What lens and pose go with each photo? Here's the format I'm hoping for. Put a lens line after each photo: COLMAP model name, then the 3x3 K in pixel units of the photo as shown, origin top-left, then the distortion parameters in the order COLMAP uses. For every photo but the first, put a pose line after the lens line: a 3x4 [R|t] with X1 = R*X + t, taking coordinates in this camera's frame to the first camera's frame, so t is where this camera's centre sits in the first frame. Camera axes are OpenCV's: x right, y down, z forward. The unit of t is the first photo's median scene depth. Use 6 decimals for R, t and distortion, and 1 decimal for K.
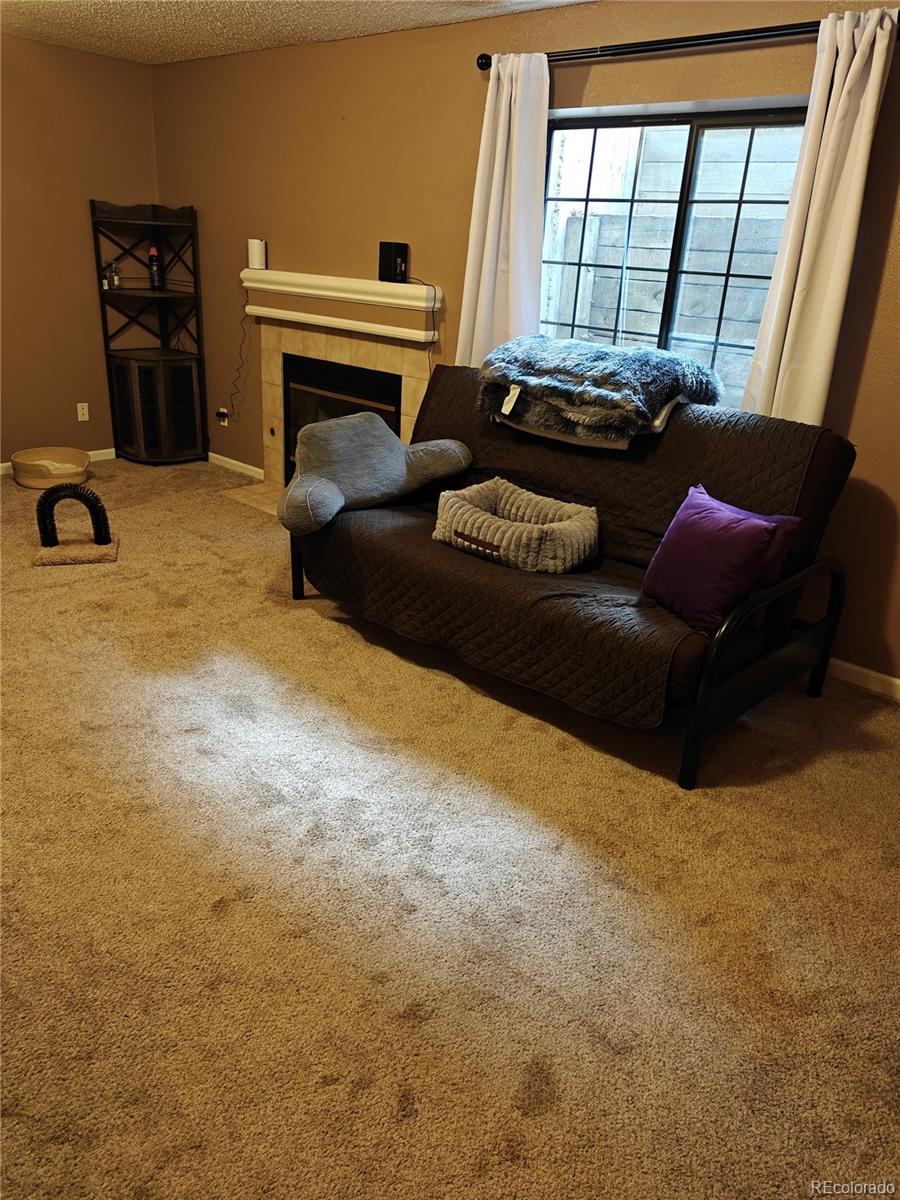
lens RADIAL K [[864.8, 0, 459.2], [0, 864.8, 604.9], [0, 0, 1]] dist [0.023551, -0.028656]
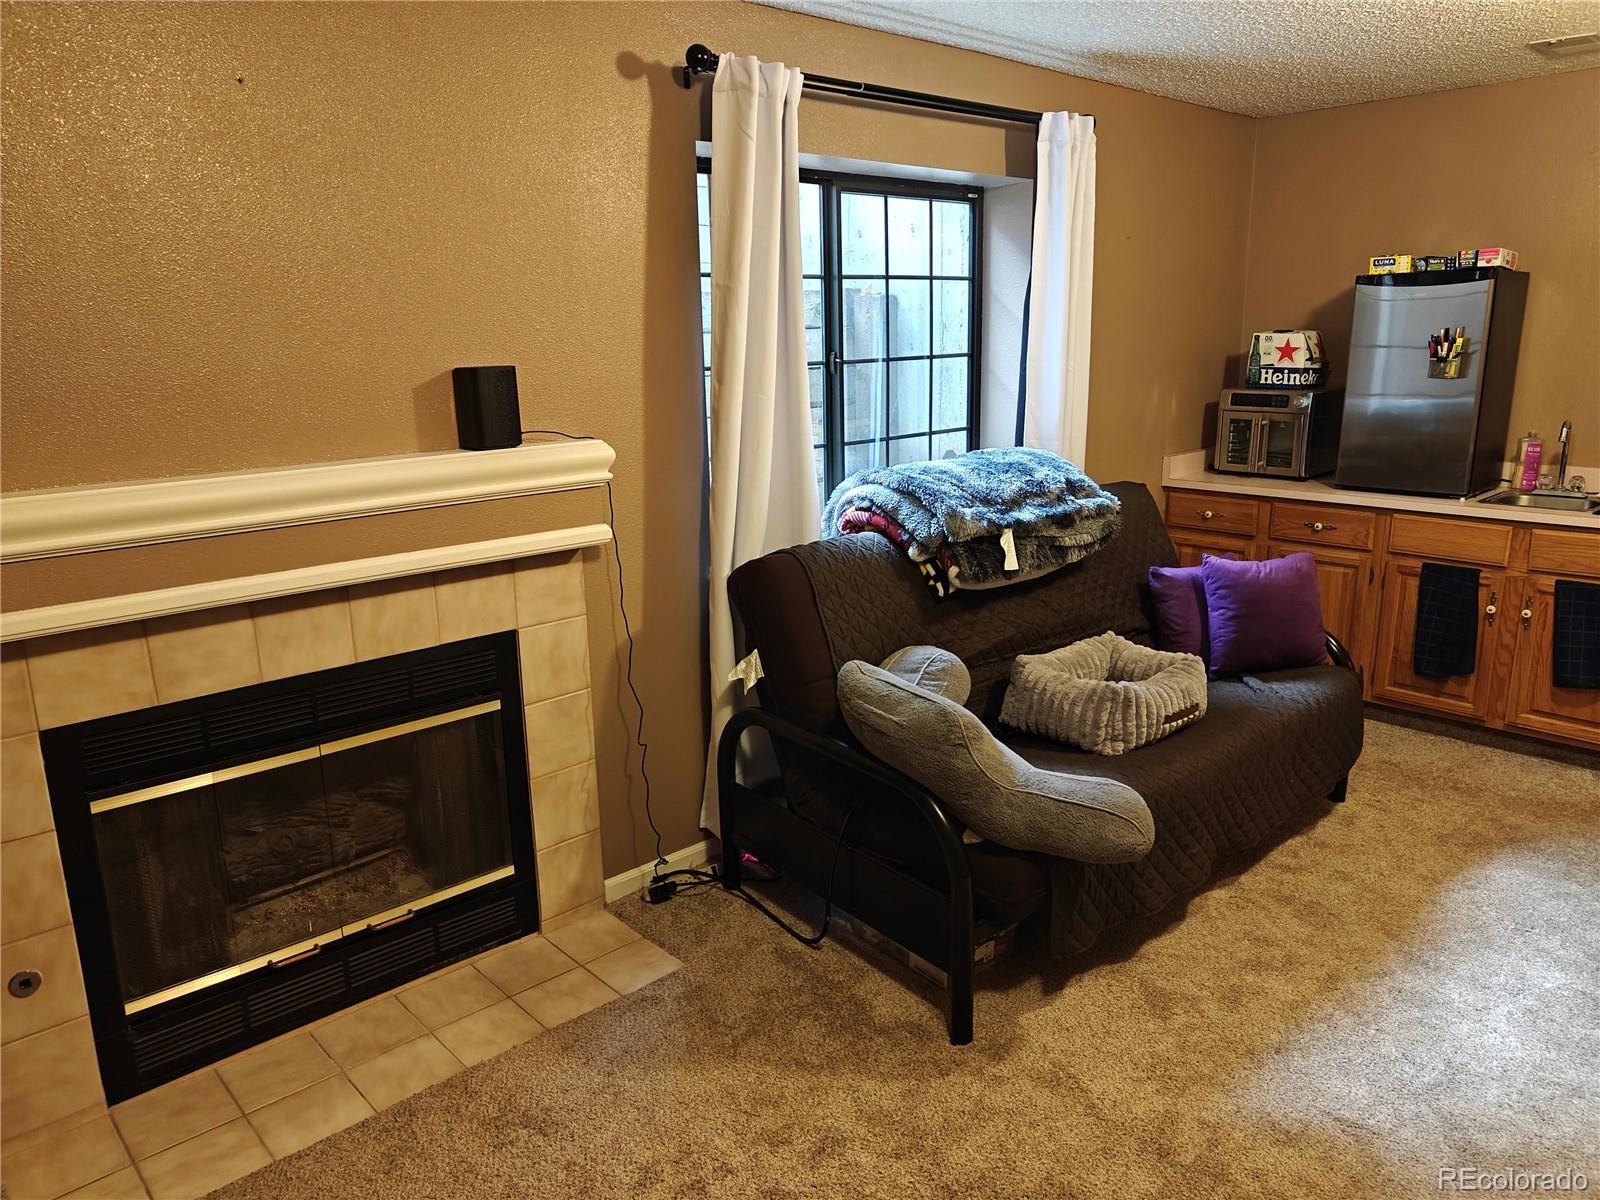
lens RADIAL K [[1140.9, 0, 800.0], [0, 1140.9, 600.0], [0, 0, 1]] dist [-0.000970, -0.001214]
pose [[0.096164, -0.296708, 0.950114, -0.865734], [0.402362, 0.884660, 0.235544, -0.493849], [-0.910416, 0.359639, 0.204457, 0.986448]]
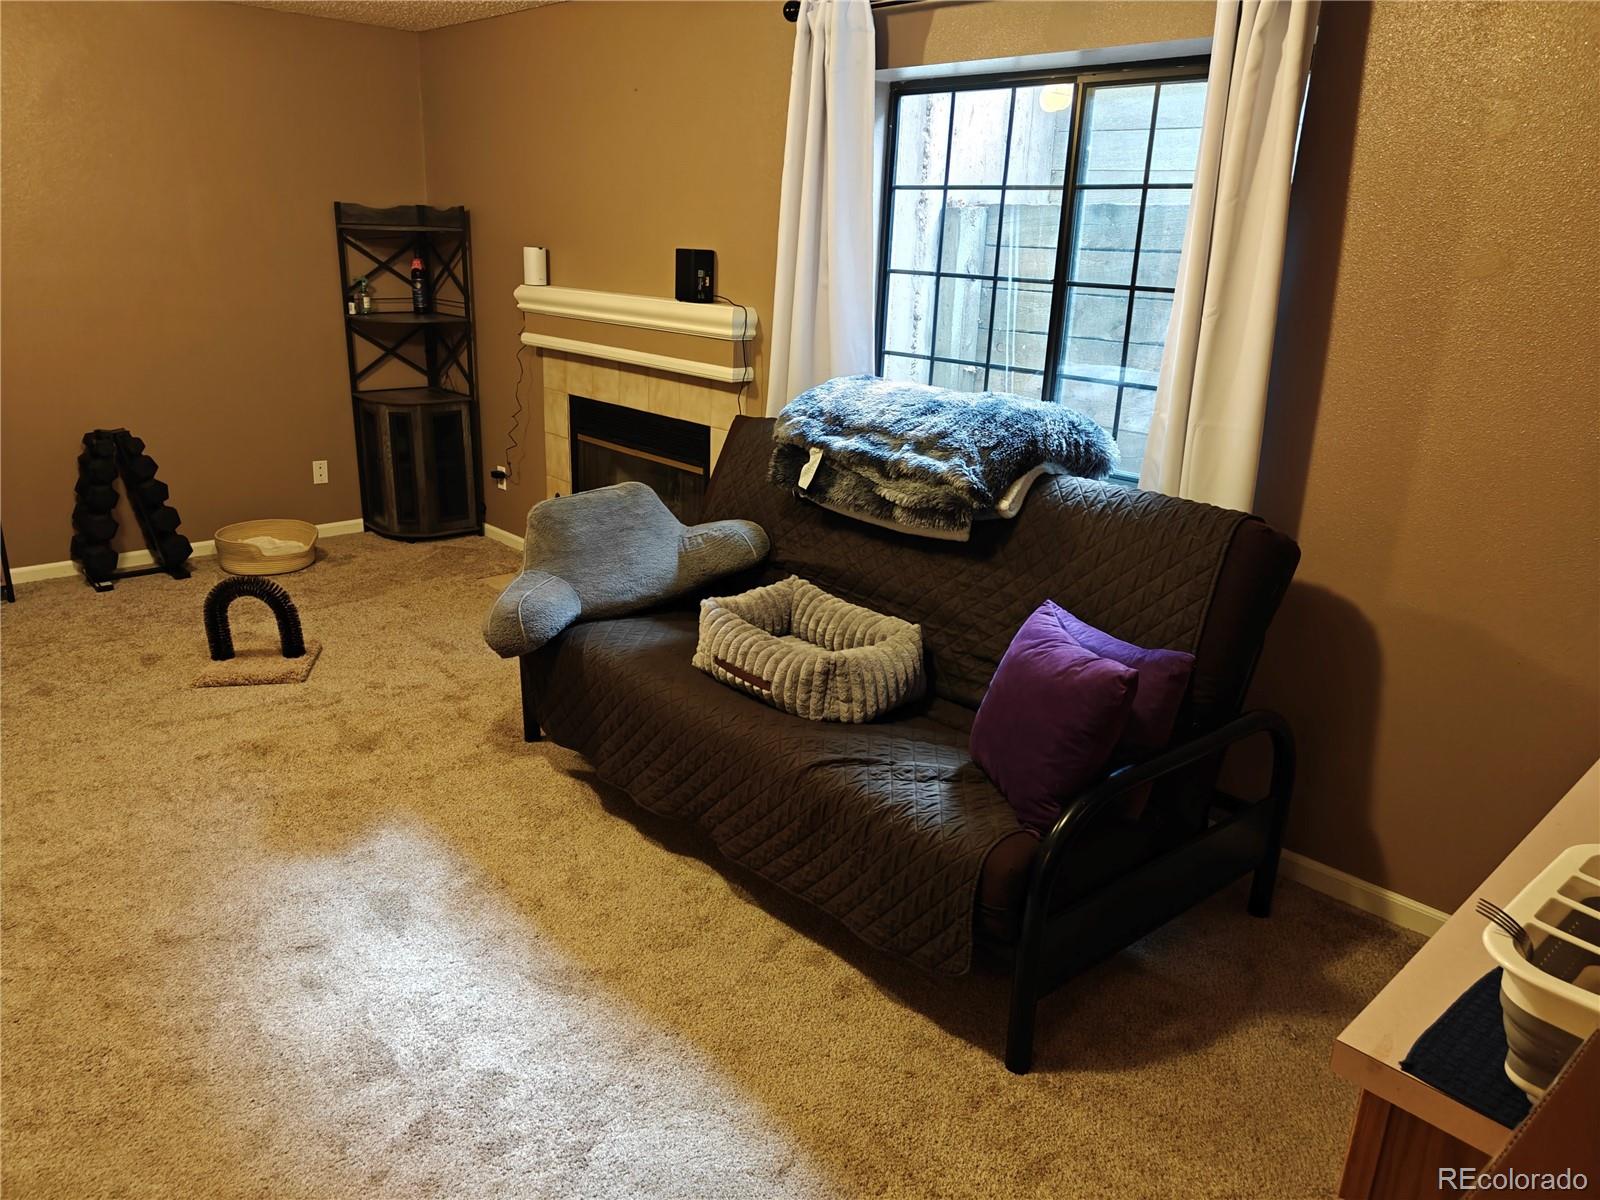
lens RADIAL K [[1153.0, 0, 802.9], [0, 1153.0, 609.4], [0, 0, 1]] dist [0.023551, -0.028656]
pose [[0.994870, 0.007551, -0.100883, 0.150003], [-0.015522, 0.996796, -0.078462, -0.049443], [0.099967, 0.079625, 0.991800, 0.079737]]
